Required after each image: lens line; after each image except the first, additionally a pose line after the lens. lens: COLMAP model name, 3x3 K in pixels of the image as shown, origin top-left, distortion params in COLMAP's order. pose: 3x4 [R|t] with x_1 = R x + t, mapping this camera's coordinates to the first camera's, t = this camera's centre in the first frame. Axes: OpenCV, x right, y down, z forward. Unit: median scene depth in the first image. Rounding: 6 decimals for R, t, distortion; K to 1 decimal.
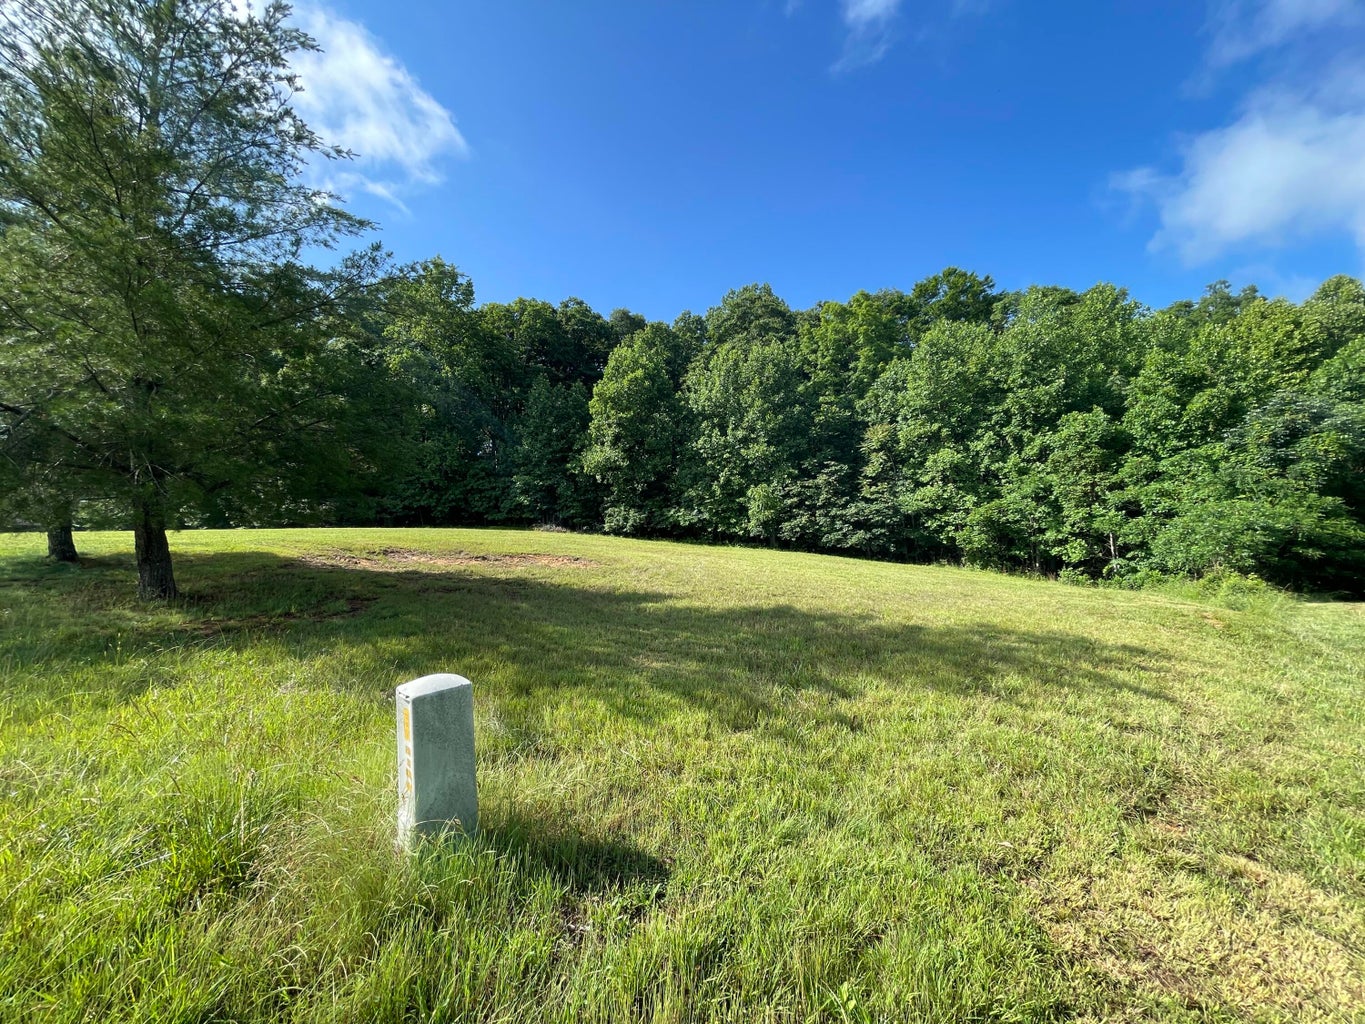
lens RADIAL K [[559.5, 0, 682.5], [0, 559.5, 512.0], [0, 0, 1]] dist [0.001651, 0.000673]
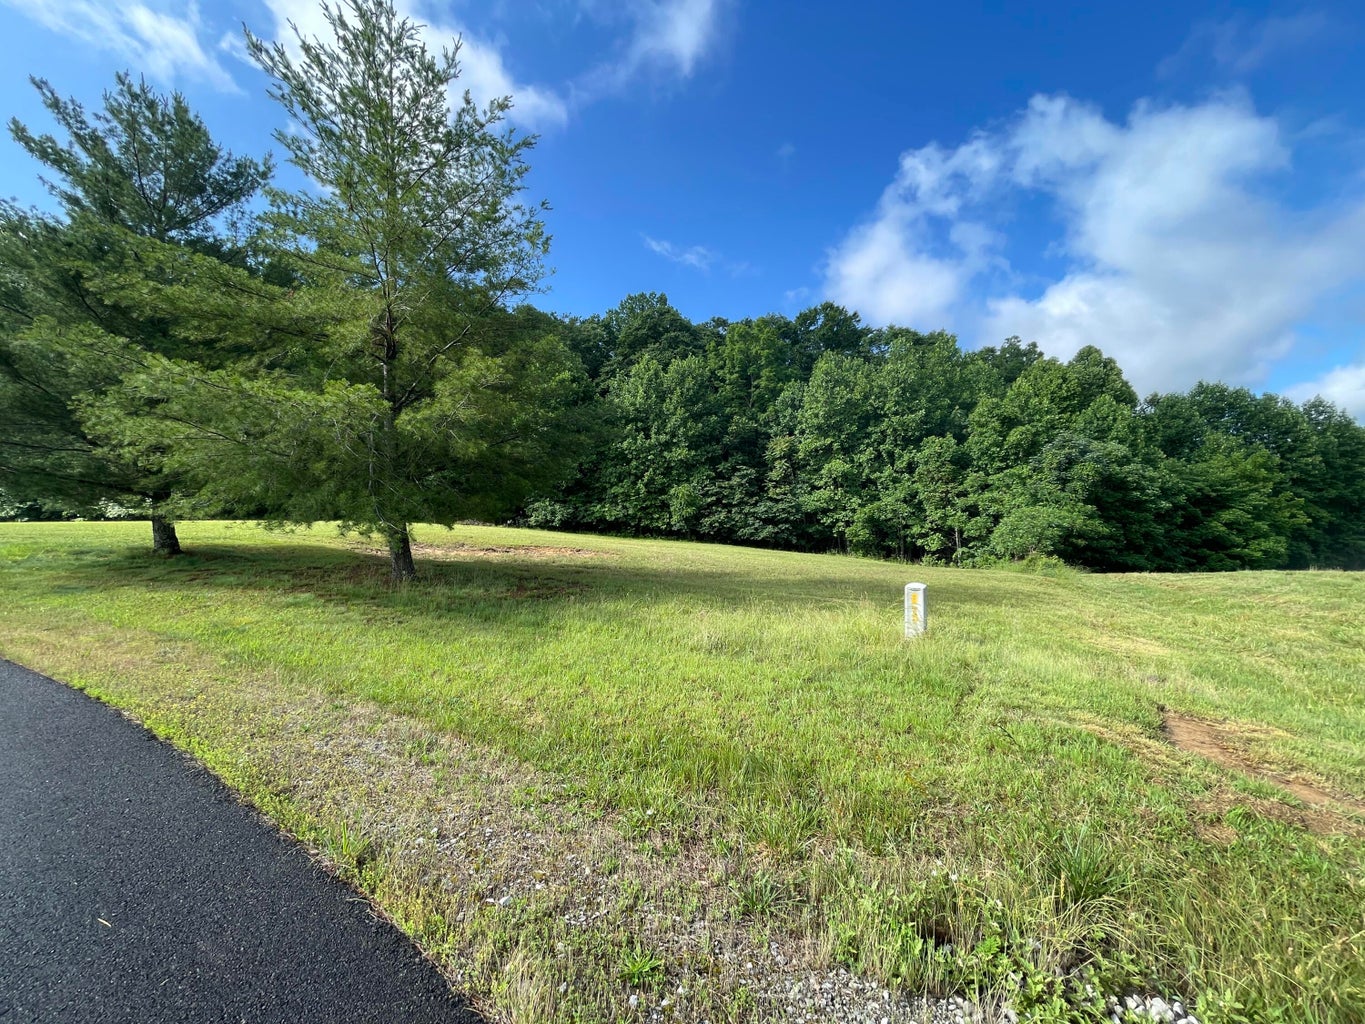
lens RADIAL K [[559.5, 0, 682.5], [0, 559.5, 512.0], [0, 0, 1]] dist [0.001651, 0.000673]
pose [[0.967087, 0.012154, 0.254157, -0.158994], [-0.014779, 0.999855, 0.008419, -0.002939], [-0.254018, -0.011898, 0.967126, -0.099190]]
